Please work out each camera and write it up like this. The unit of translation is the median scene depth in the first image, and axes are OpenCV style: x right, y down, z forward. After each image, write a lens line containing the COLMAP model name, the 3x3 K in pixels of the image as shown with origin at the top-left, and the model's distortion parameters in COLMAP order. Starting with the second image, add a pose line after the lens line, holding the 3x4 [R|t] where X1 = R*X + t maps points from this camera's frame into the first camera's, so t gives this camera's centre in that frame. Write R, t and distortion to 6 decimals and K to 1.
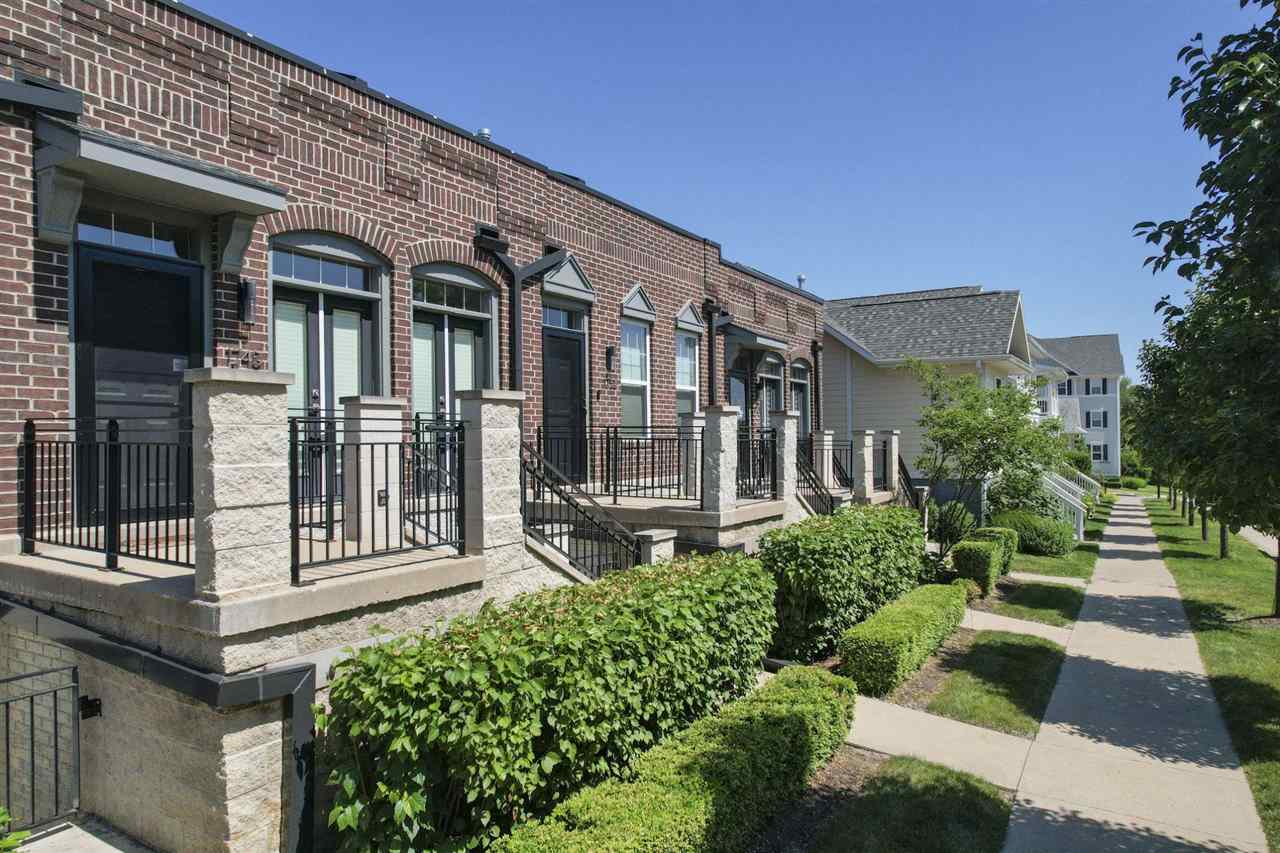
lens RADIAL K [[814.7, 0, 642.3], [0, 814.7, 442.3], [0, 0, 1]] dist [-0.072283, 0.065745]
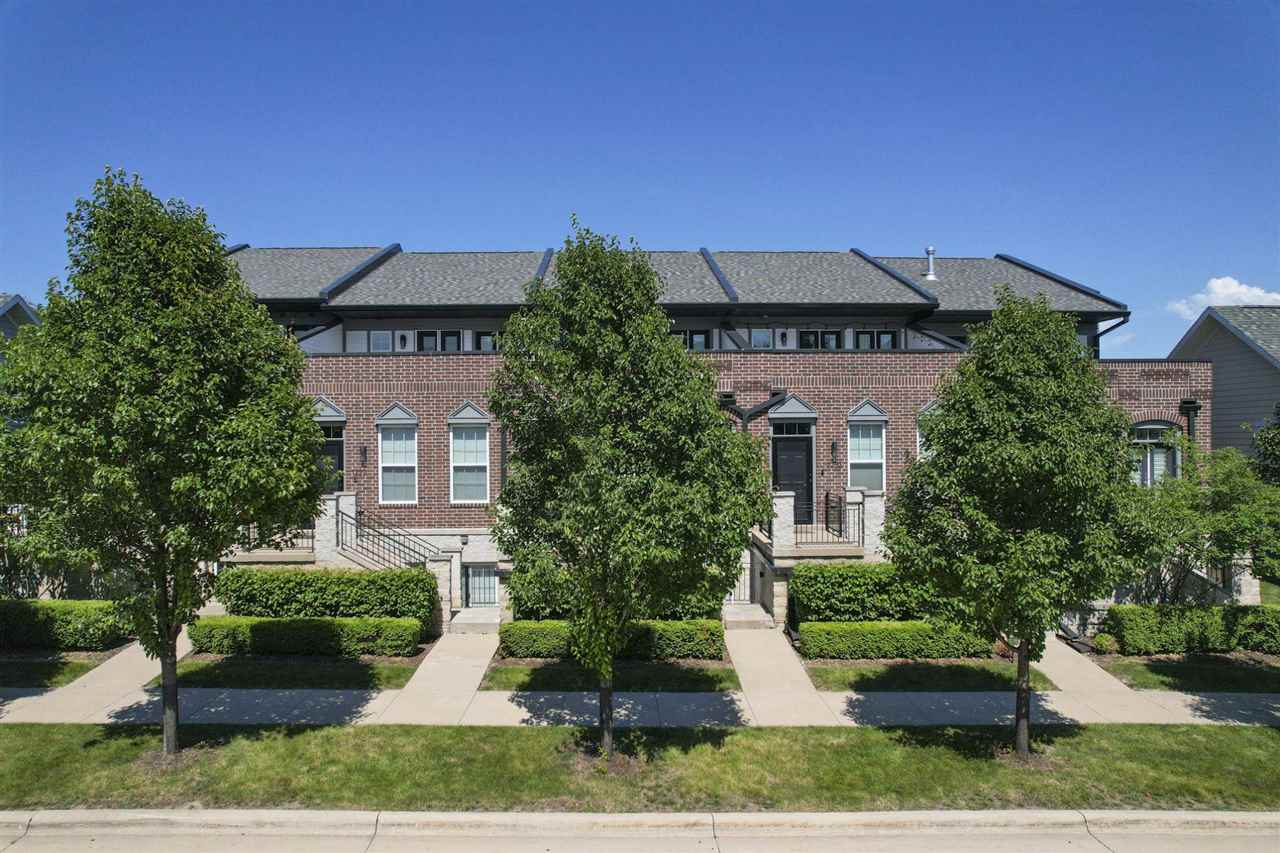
lens RADIAL K [[814.7, 0, 642.3], [0, 814.7, 442.3], [0, 0, 1]] dist [-0.072283, 0.065745]
pose [[0.546819, 0.009361, -0.837198, 1.821191], [-0.000580, 0.999941, 0.010802, -0.219739], [0.837250, -0.005421, 0.546793, -0.351190]]
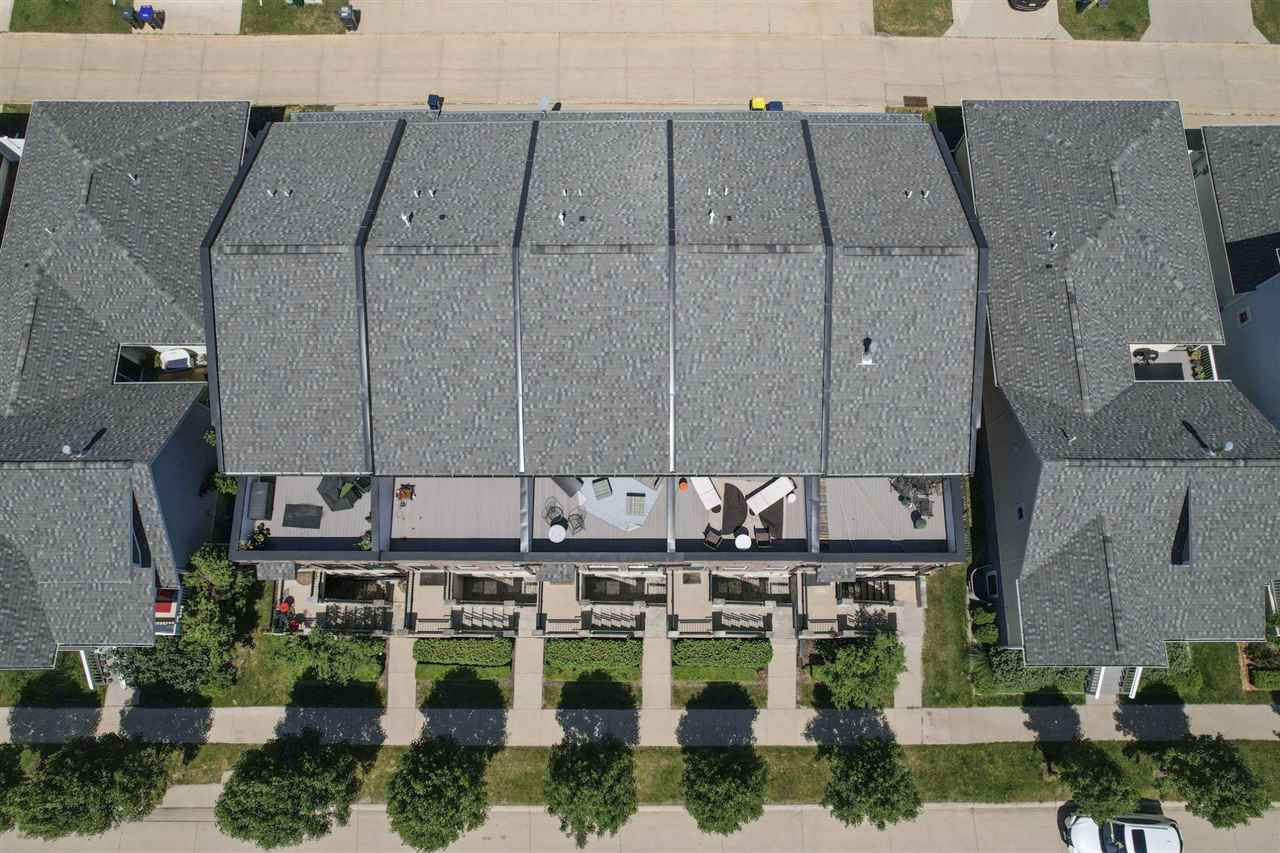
lens RADIAL K [[826.1, 0, 641.1], [0, 826.1, 444.2], [0, 0, 1]] dist [-0.070907, 0.062550]
pose [[0.519967, 0.827514, -0.211791, 0.117437], [0.001403, 0.247117, 0.968985, -4.830236], [0.854185, -0.504137, 0.127331, 1.026168]]
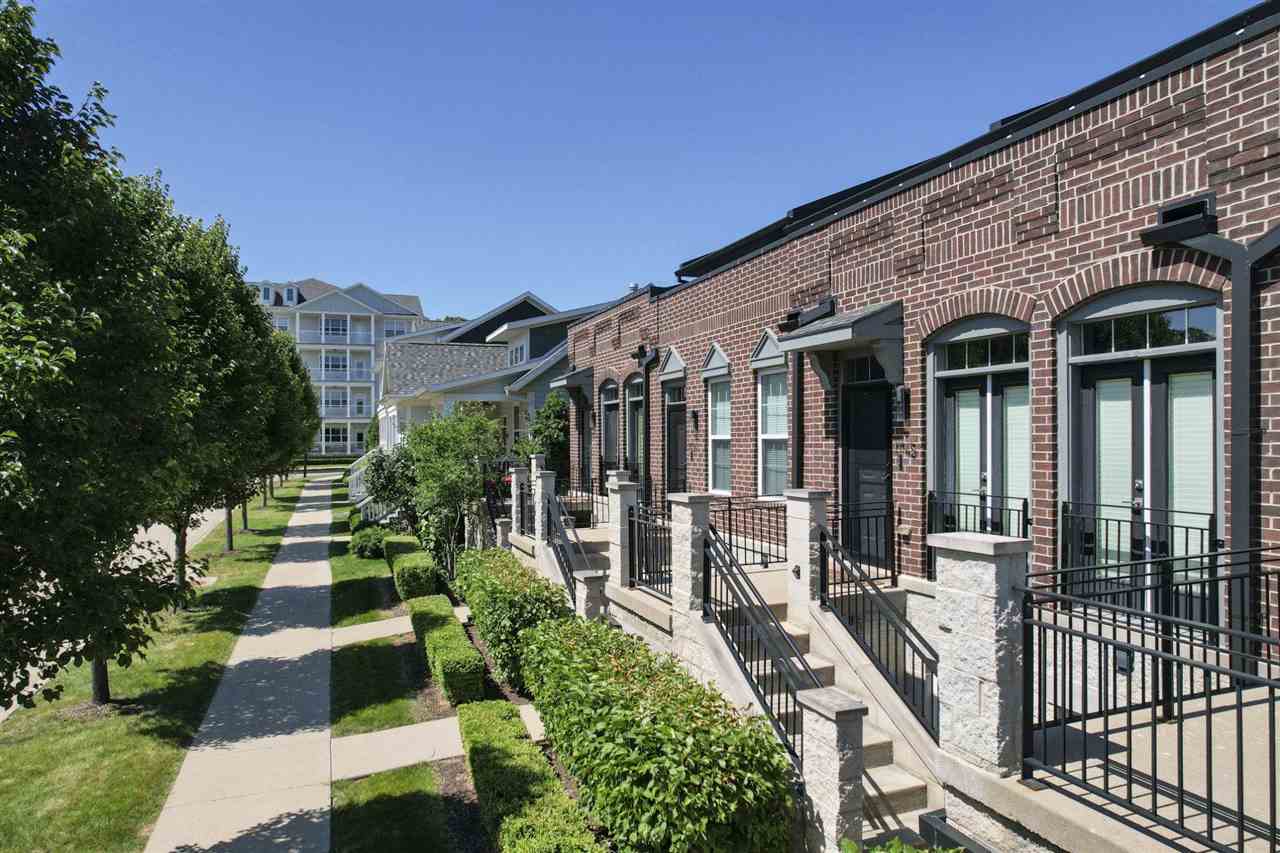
lens RADIAL K [[826.1, 0, 641.1], [0, 826.1, 444.2], [0, 0, 1]] dist [-0.070907, 0.062550]
pose [[-0.615716, 0.016699, -0.787792, 0.714995], [0.008853, 0.999859, 0.014275, -0.129355], [0.787919, 0.001814, -0.615776, 1.399070]]
